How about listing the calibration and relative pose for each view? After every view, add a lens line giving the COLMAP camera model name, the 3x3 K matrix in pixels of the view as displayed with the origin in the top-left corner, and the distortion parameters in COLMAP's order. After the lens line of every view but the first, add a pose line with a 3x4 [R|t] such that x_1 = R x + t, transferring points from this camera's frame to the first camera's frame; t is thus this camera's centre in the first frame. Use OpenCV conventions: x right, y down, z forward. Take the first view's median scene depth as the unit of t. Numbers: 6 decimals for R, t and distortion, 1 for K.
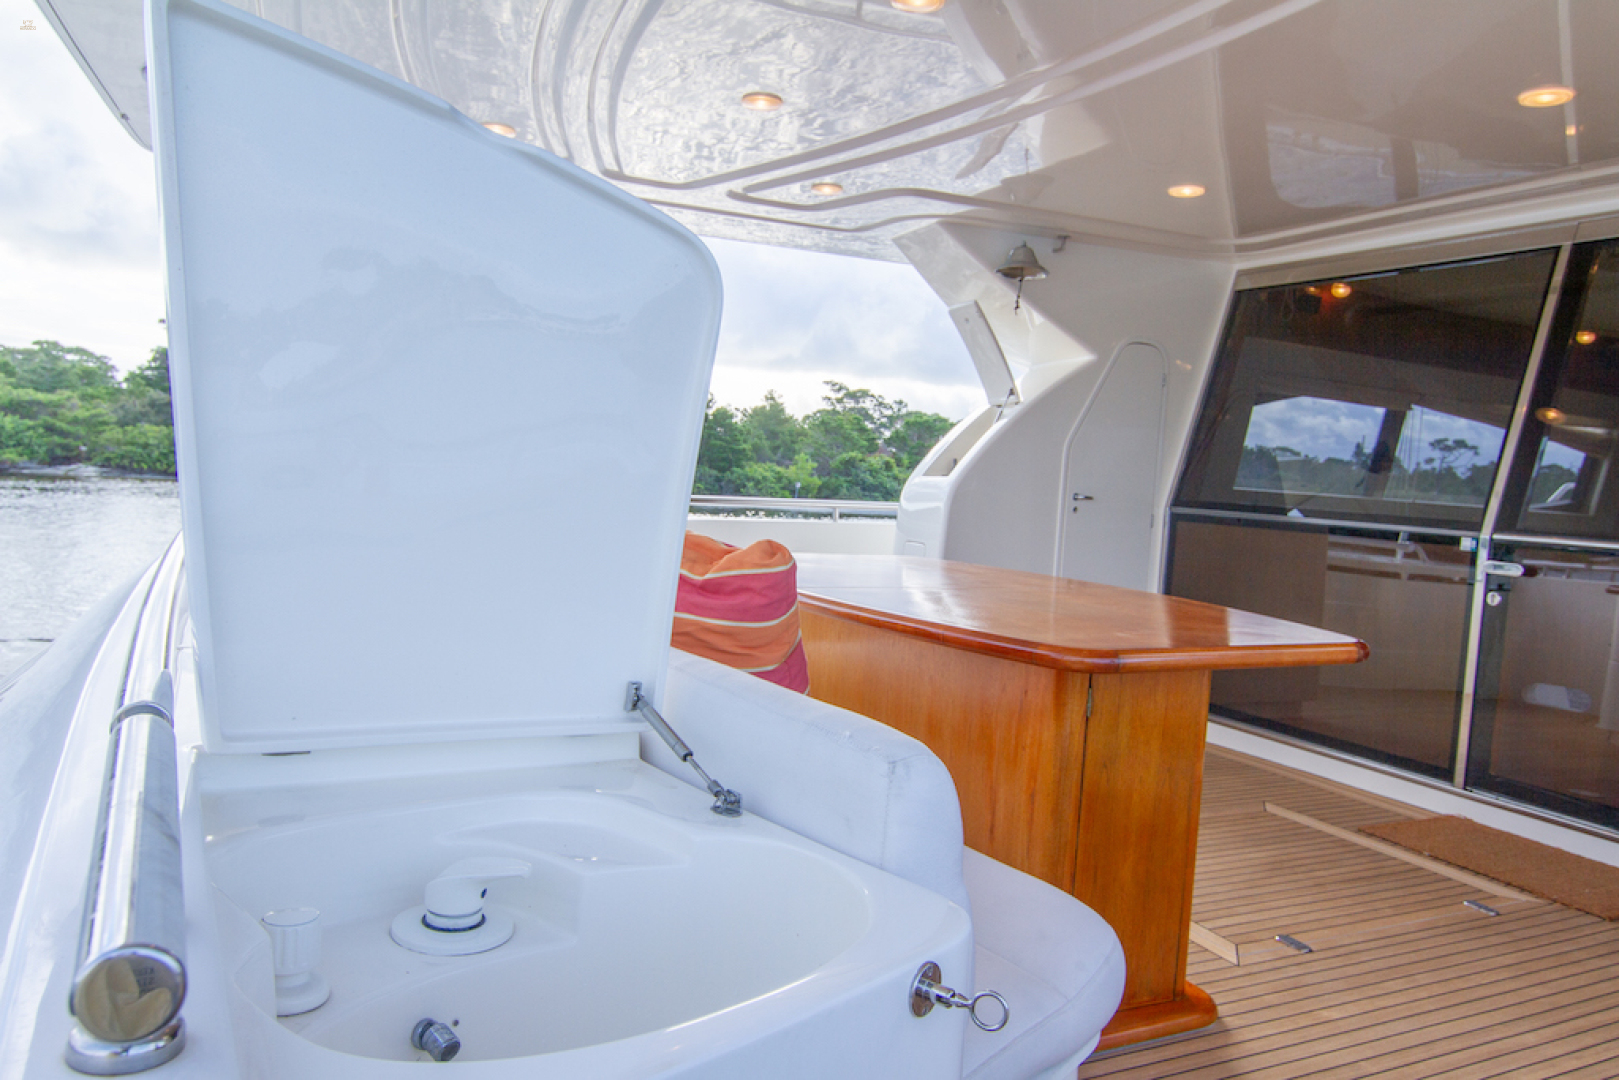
lens RADIAL K [[1143.1, 0, 822.4], [0, 1143.1, 544.4], [0, 0, 1]] dist [0.006884, -0.037578]
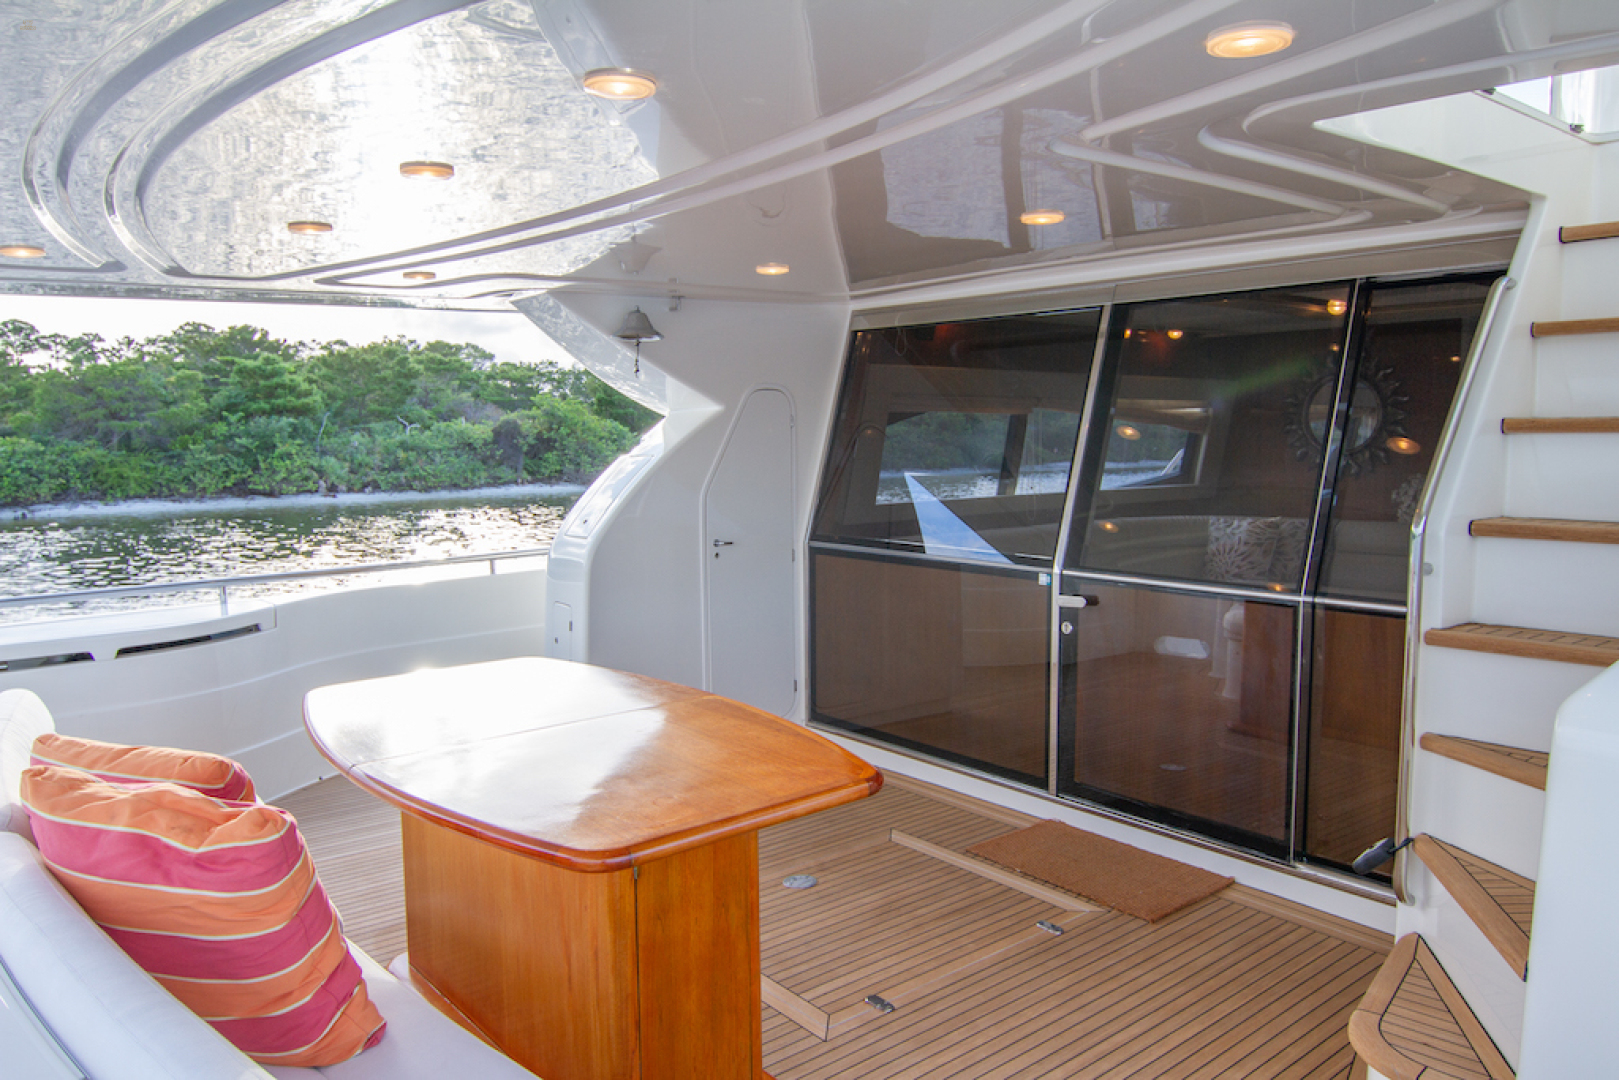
lens RADIAL K [[1143.1, 0, 822.4], [0, 1143.1, 544.4], [0, 0, 1]] dist [0.006884, -0.037578]
pose [[0.968864, -0.094464, 0.228864, 0.102391], [0.085509, 0.995144, 0.048758, -0.109915], [-0.232359, -0.027670, 0.972237, -0.042212]]
